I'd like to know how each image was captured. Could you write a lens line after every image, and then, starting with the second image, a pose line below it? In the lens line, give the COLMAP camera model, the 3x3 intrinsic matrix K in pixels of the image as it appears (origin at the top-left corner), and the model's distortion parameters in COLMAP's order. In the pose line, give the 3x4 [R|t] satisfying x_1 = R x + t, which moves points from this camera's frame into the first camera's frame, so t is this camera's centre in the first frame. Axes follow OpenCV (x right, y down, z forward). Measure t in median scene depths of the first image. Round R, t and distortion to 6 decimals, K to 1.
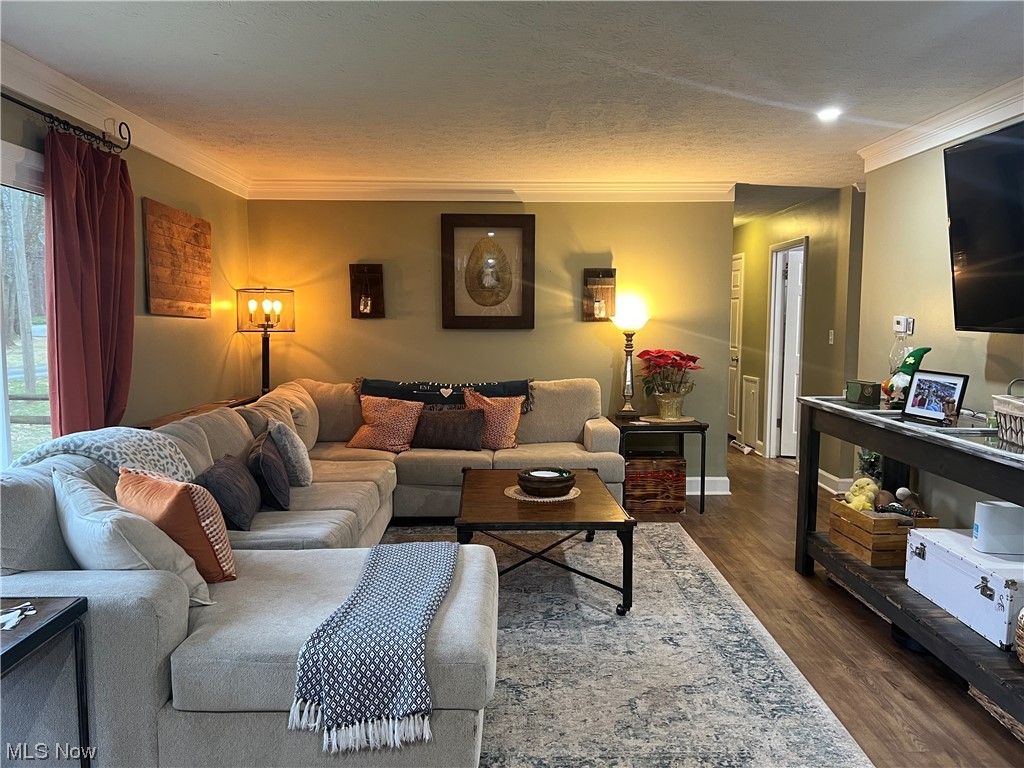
lens RADIAL K [[773.0, 0, 515.2], [0, 773.0, 384.4], [0, 0, 1]] dist [0.049892, -0.048206]
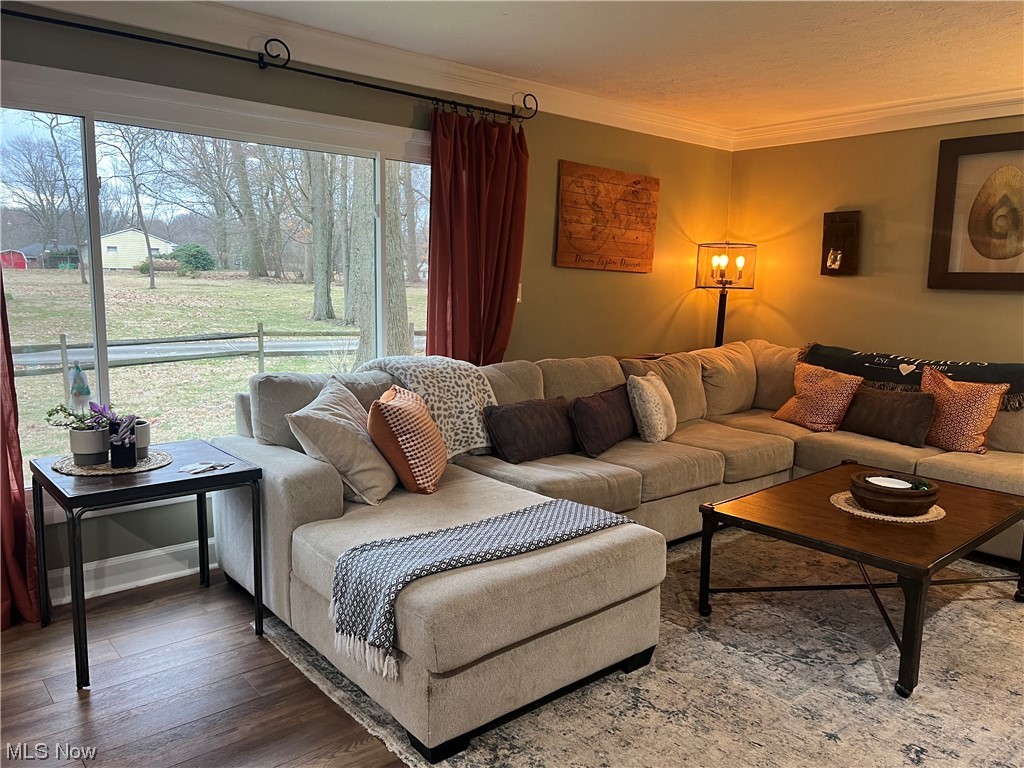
lens RADIAL K [[773.0, 0, 512.5], [0, 773.0, 384.6], [0, 0, 1]] dist [0.049892, -0.048206]
pose [[0.639003, 0.116535, -0.760325, 0.277274], [-0.085531, 0.993092, 0.080328, -0.003900], [0.764434, 0.013702, 0.644556, 0.186242]]
